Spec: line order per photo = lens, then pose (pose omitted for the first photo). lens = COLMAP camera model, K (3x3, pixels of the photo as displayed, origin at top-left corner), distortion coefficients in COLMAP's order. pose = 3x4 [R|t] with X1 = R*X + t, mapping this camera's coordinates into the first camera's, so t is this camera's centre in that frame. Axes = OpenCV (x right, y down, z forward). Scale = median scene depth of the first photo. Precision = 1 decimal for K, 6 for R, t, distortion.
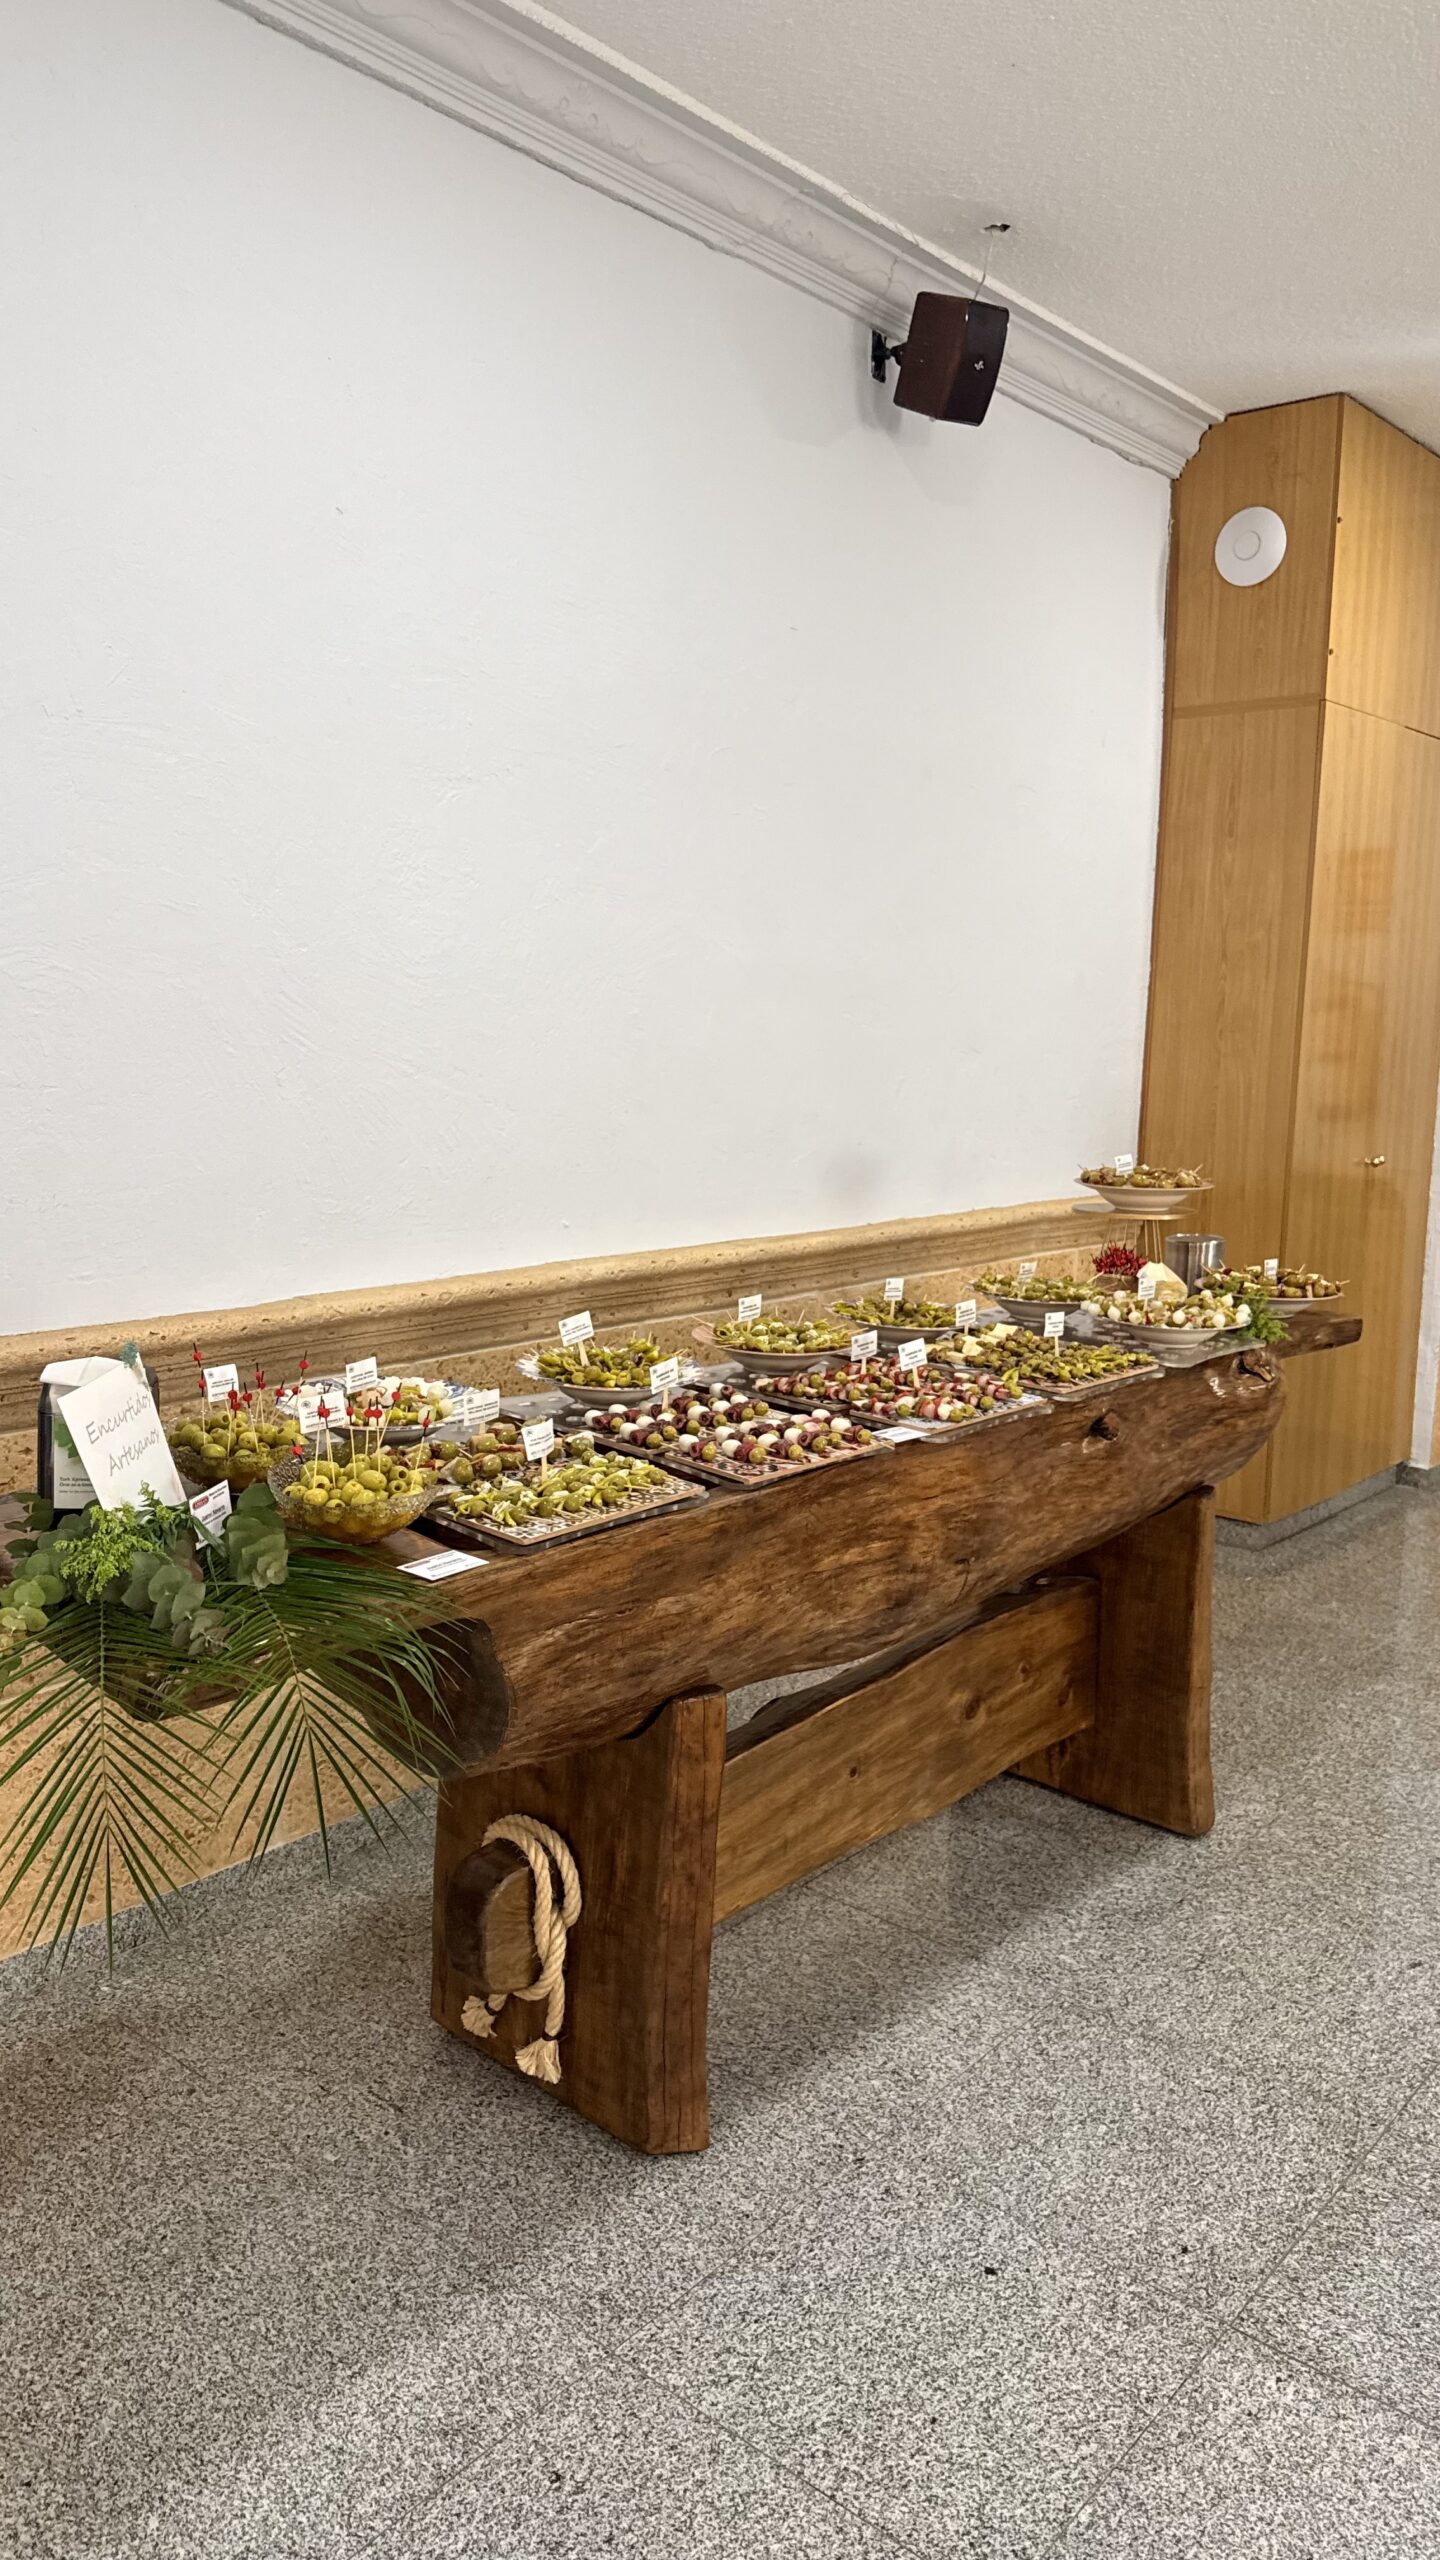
lens RADIAL K [[1817.1, 0, 724.5], [0, 1817.1, 1261.9], [0, 0, 1]] dist [0.049590, -0.072623]
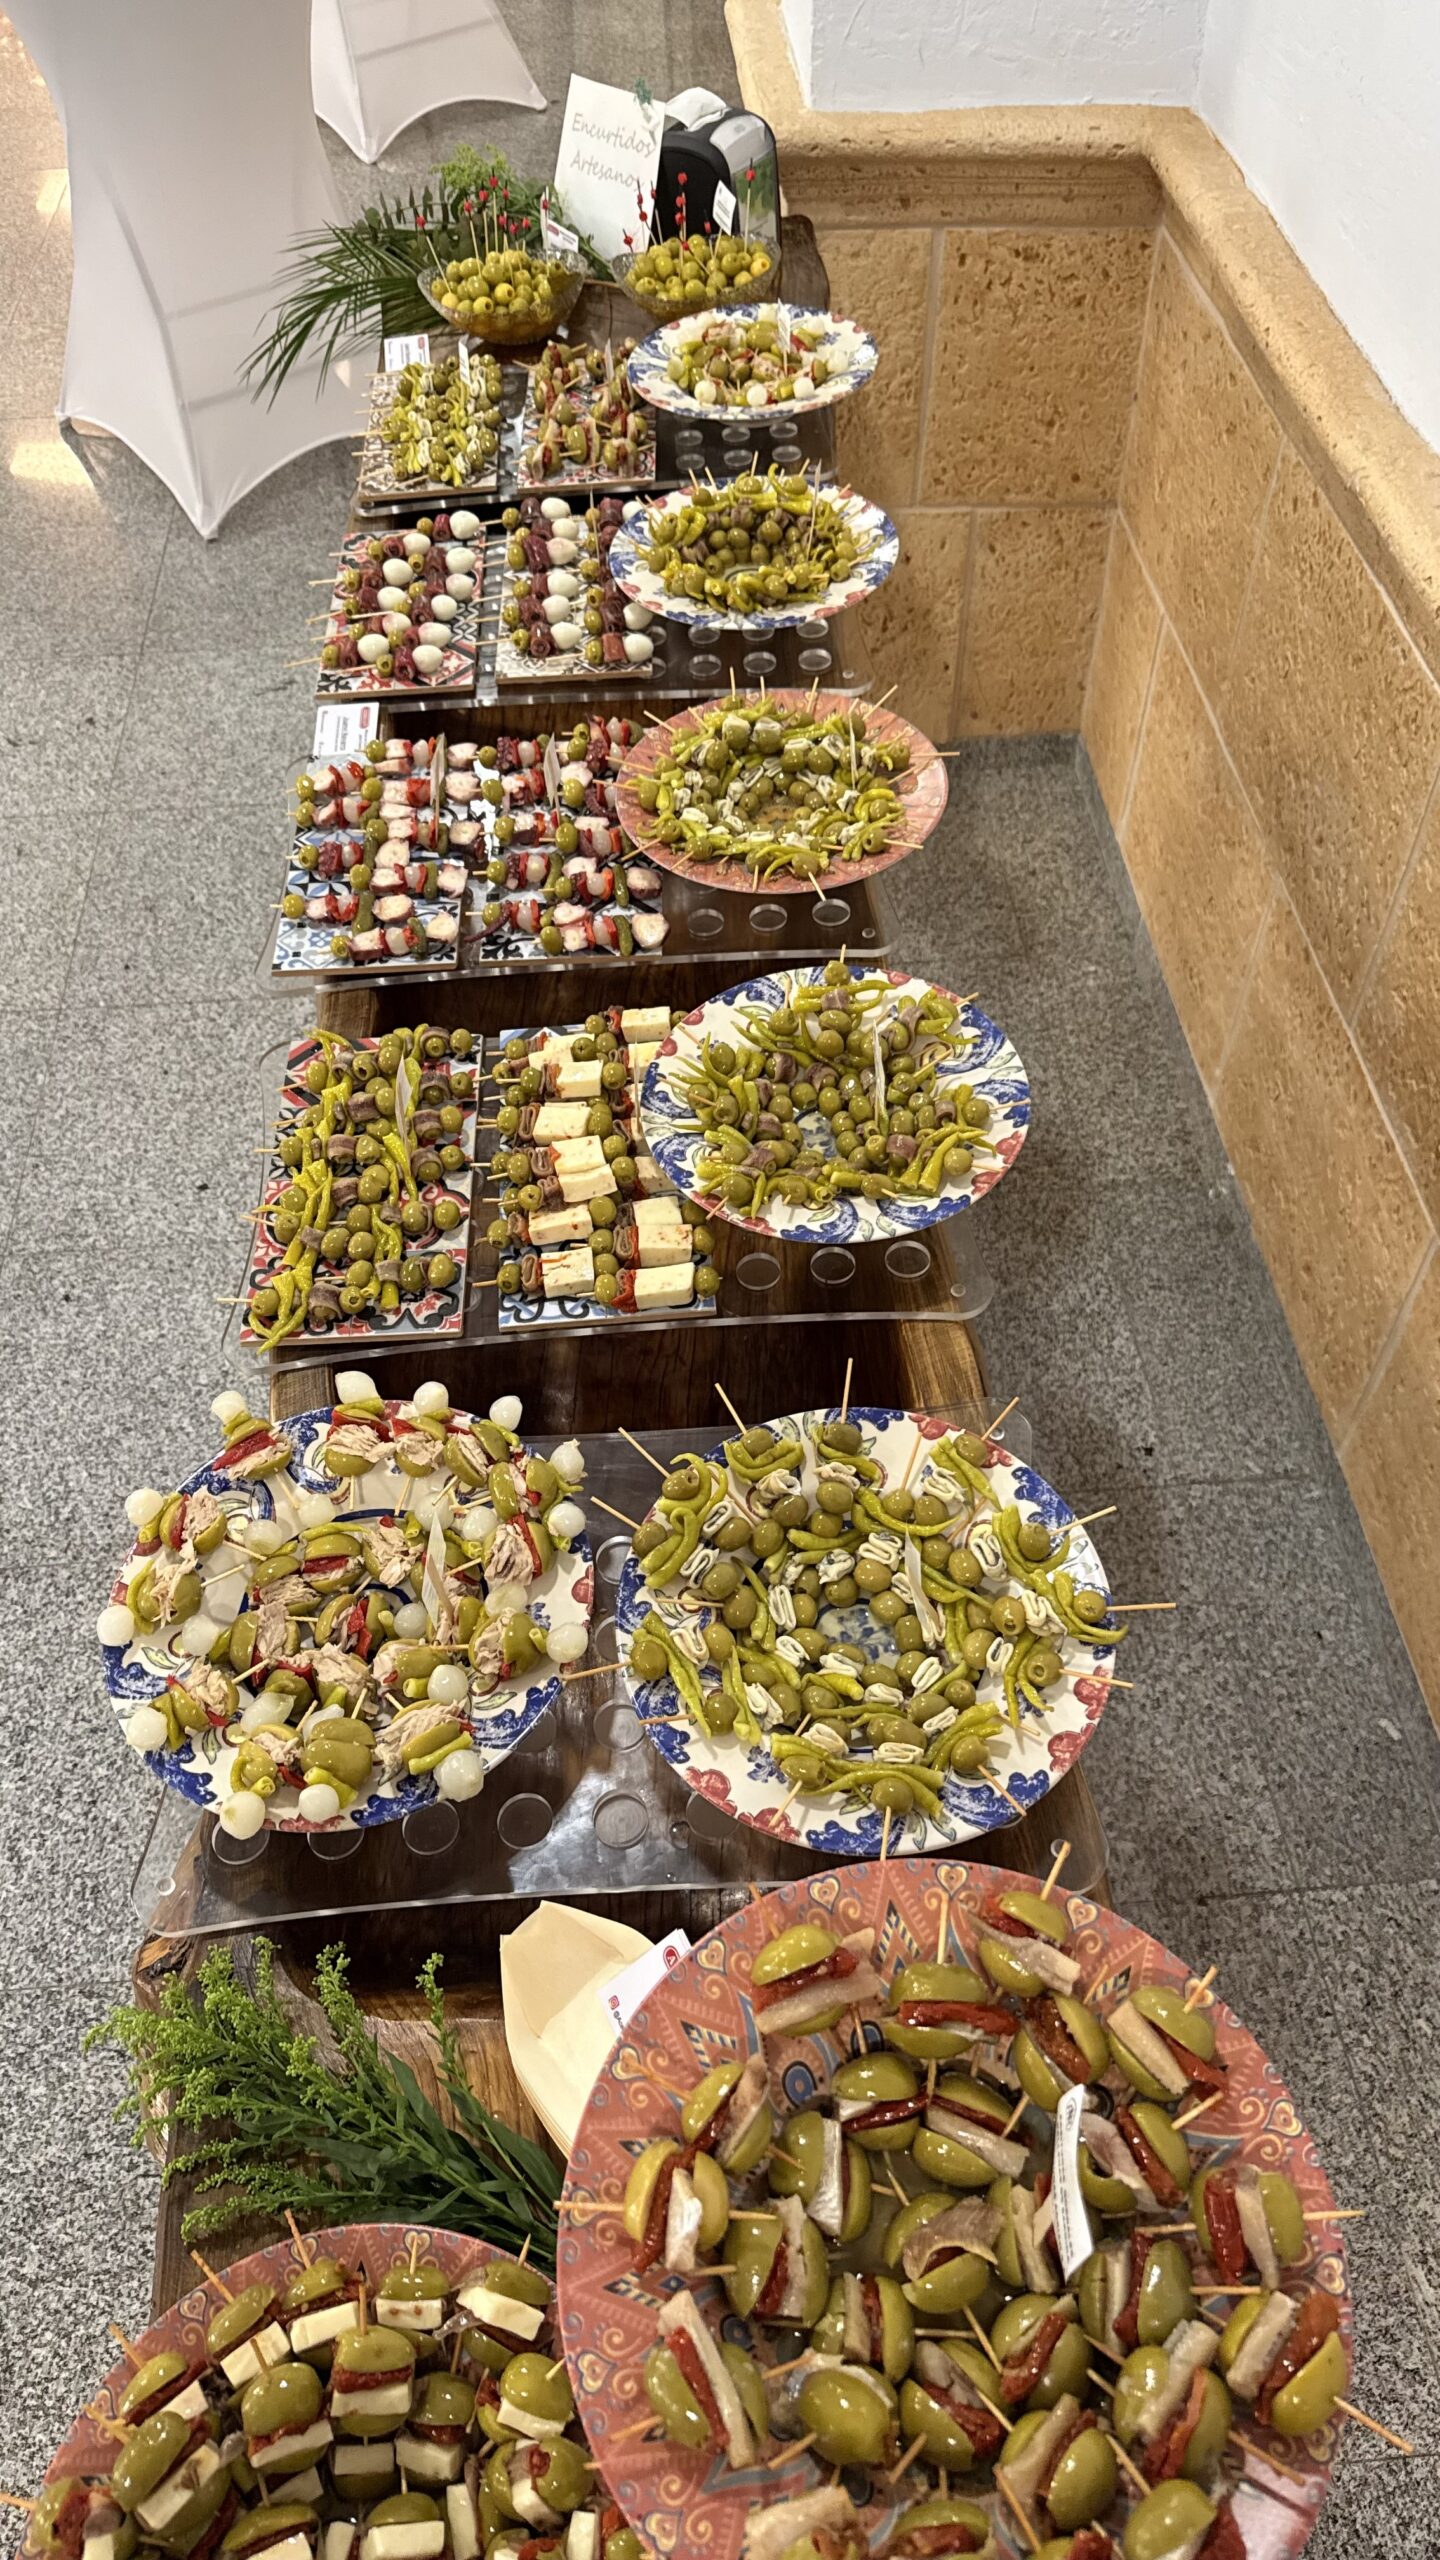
lens RADIAL K [[1817.1, 0, 741.2], [0, 1817.1, 1269.0], [0, 0, 1]] dist [0.049590, -0.072623]
pose [[-0.710431, 0.530711, -0.462206, 0.381910], [-0.104247, 0.570158, 0.814894, -0.332085], [0.696003, 0.627109, -0.349733, 1.370109]]
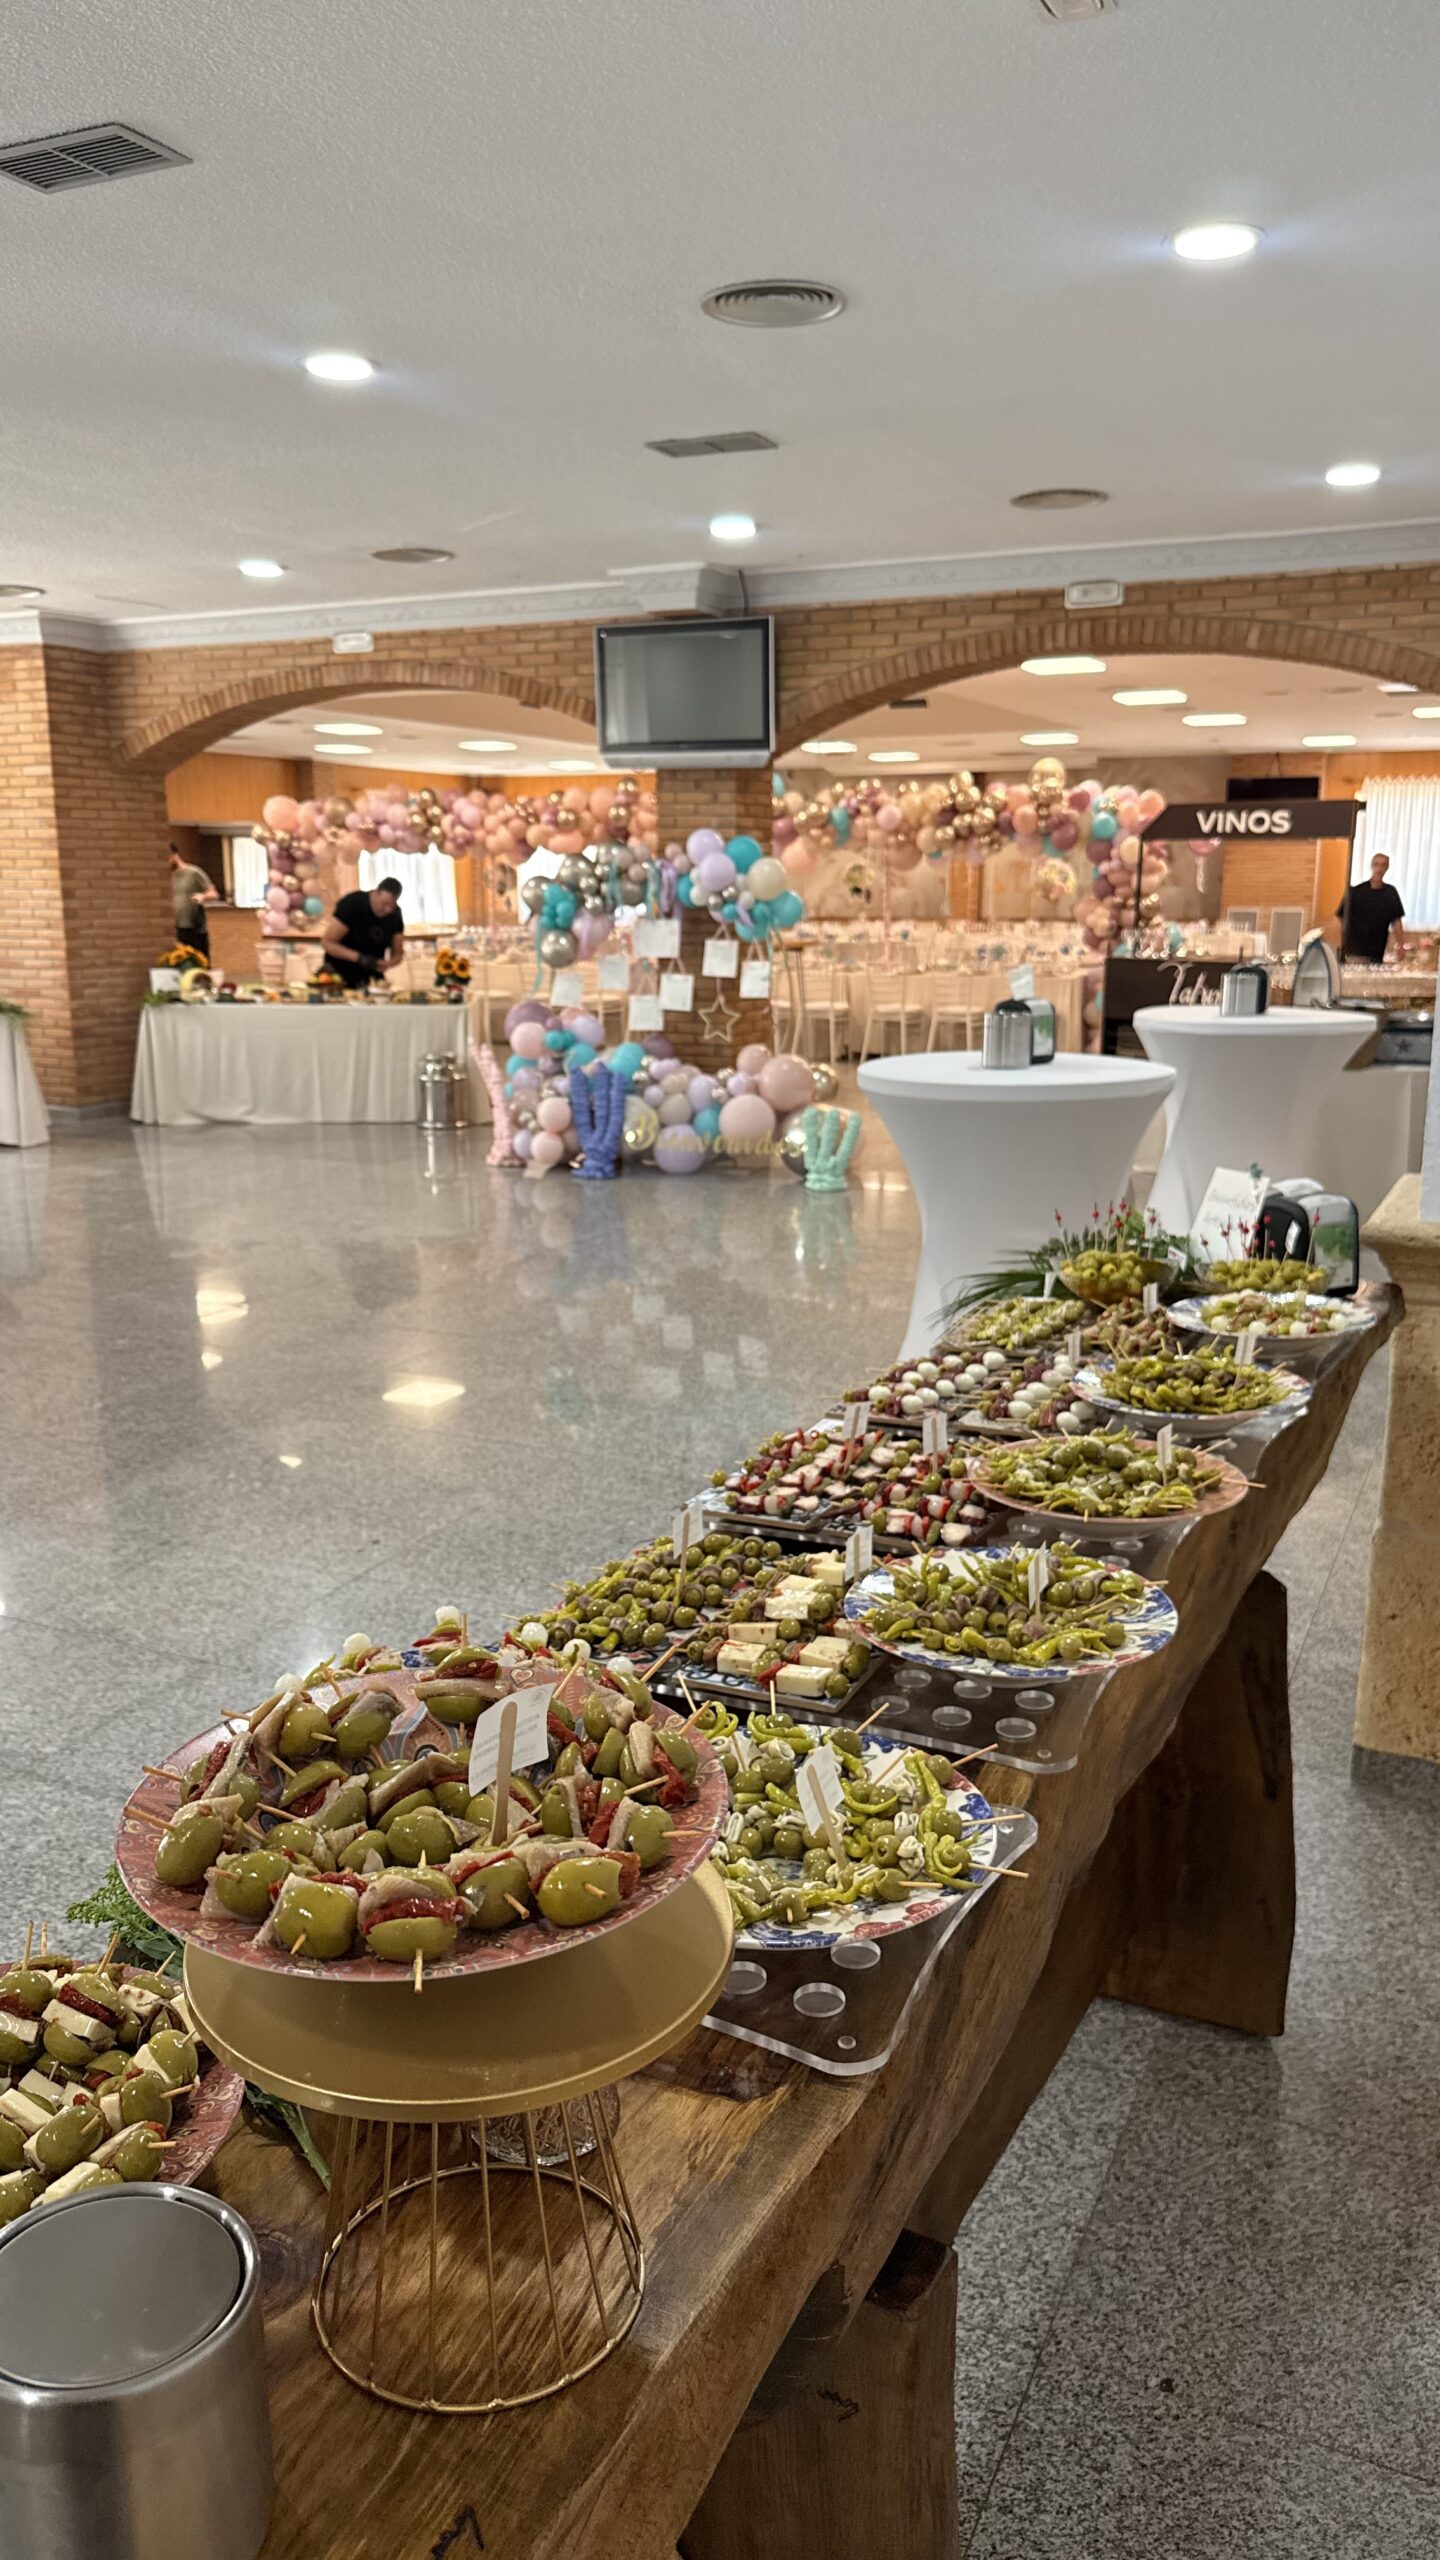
lens RADIAL K [[1817.1, 0, 719.9], [0, 1817.1, 1311.3], [0, 0, 1]] dist [0.049590, -0.072623]
pose [[-0.967746, 0.035788, -0.249373, 0.344247], [-0.056295, 0.934109, 0.352520, -0.251003], [0.245557, 0.355188, -0.901966, 1.658390]]
